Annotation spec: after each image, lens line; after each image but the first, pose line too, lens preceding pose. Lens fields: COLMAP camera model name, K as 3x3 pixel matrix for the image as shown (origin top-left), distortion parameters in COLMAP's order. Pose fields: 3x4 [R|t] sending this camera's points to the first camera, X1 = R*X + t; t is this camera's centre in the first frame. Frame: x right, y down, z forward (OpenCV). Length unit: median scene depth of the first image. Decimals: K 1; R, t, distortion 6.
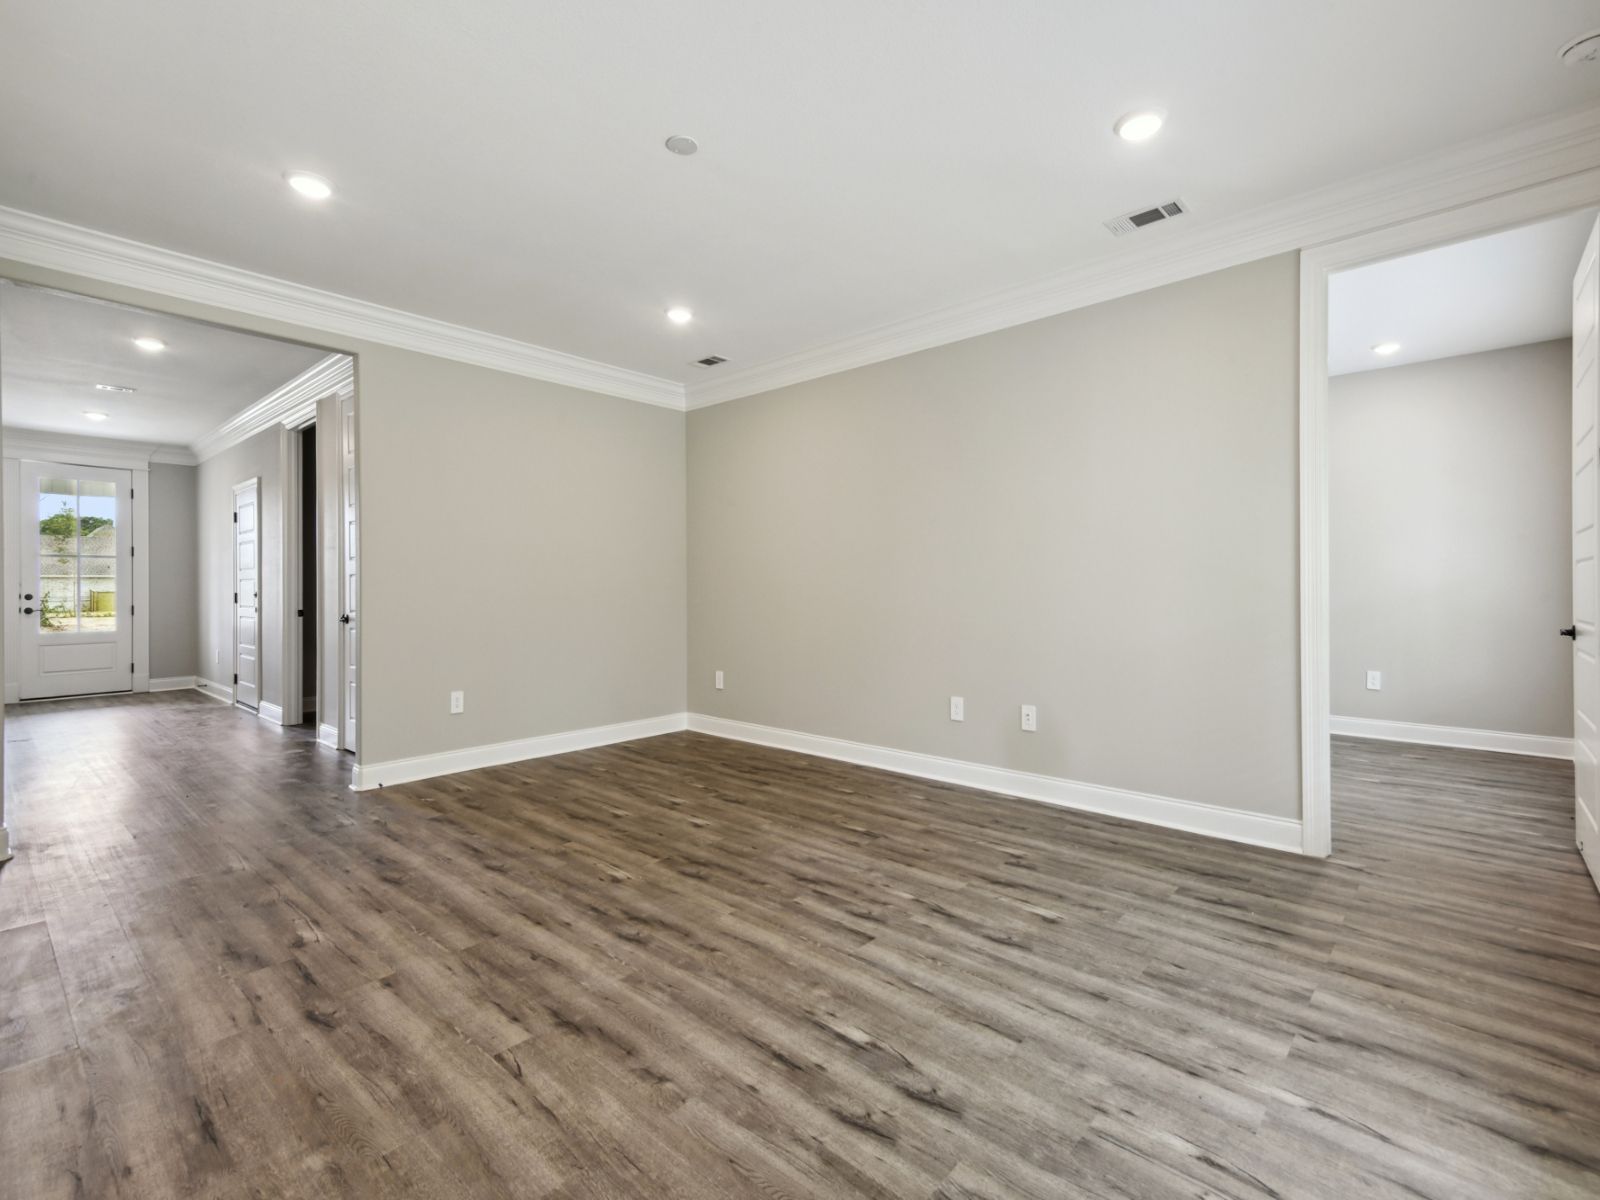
lens RADIAL K [[730.0, 0, 804.7], [0, 730.0, 591.0], [0, 0, 1]] dist [0.003020, 0.000617]
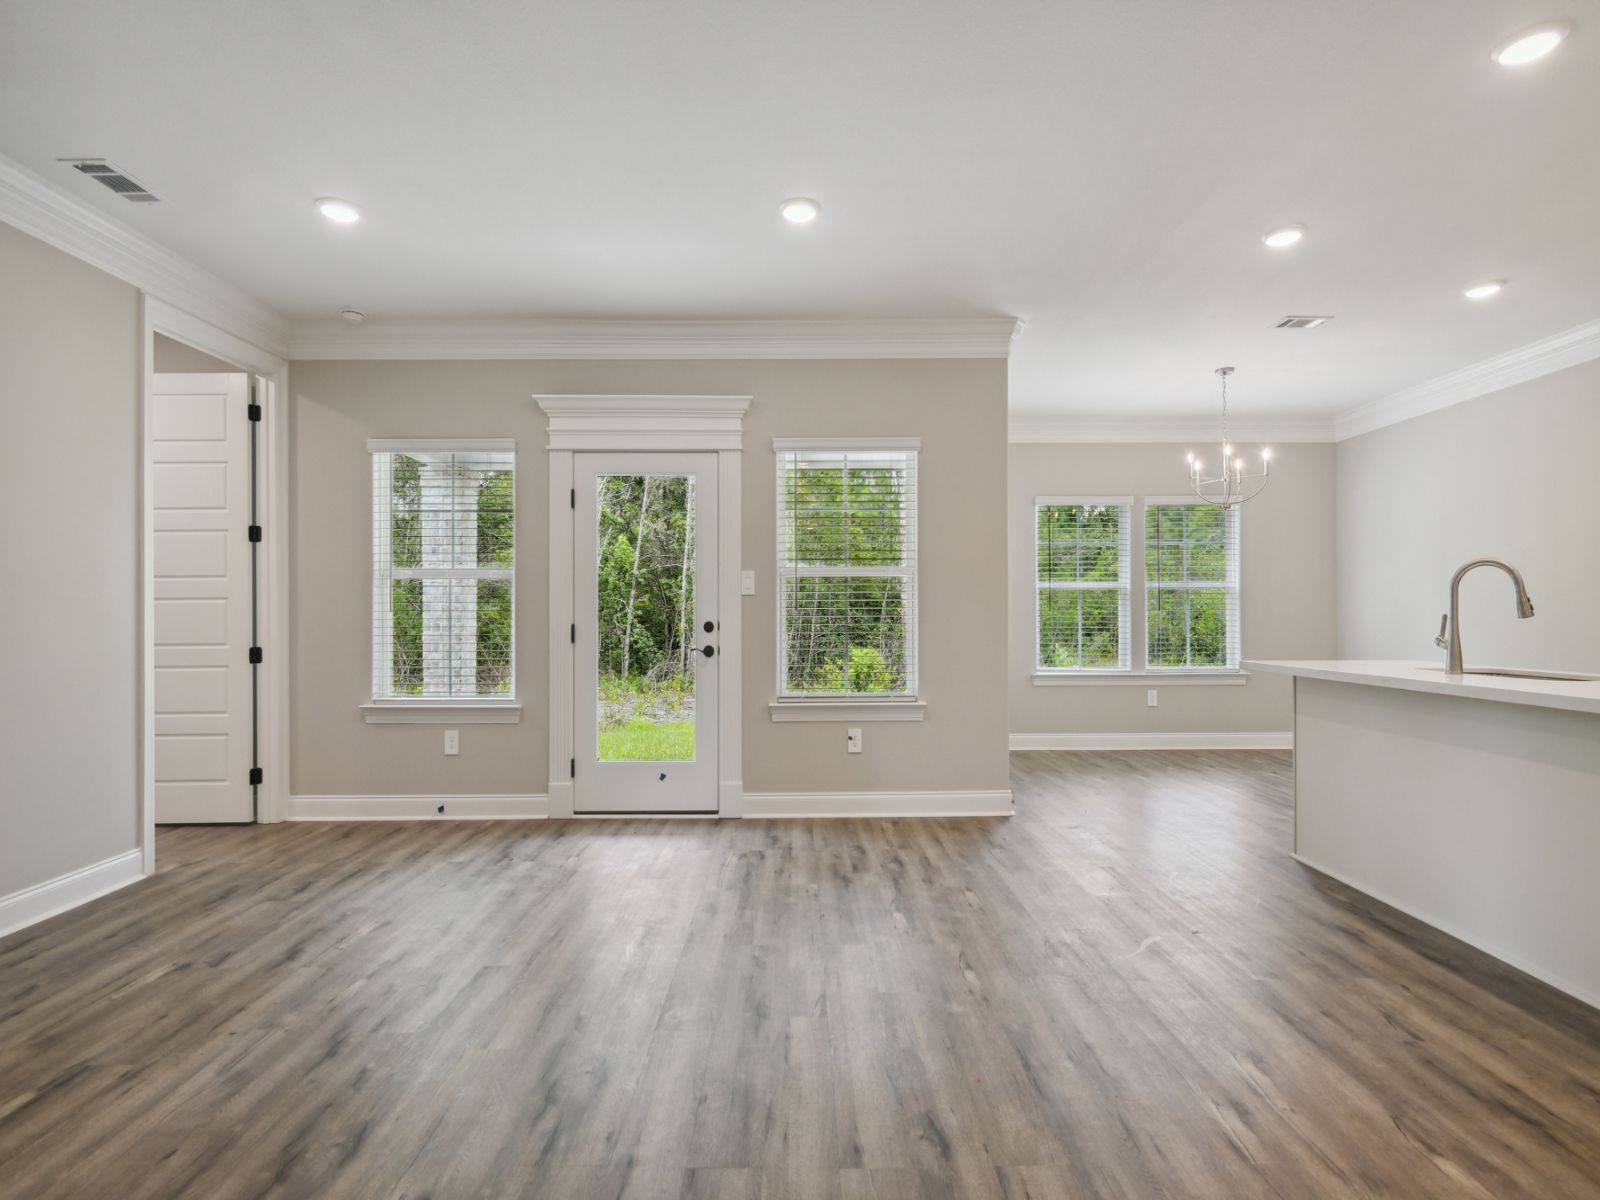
lens RADIAL K [[797.1, 0, 800.8], [0, 797.1, 610.2], [0, 0, 1]] dist [-0.001843, -0.000614]
pose [[-0.669089, 0.003589, 0.743173, -0.858119], [0.005451, 0.999985, 0.000078, -0.011556], [-0.743162, 0.004103, -0.669099, 1.194487]]
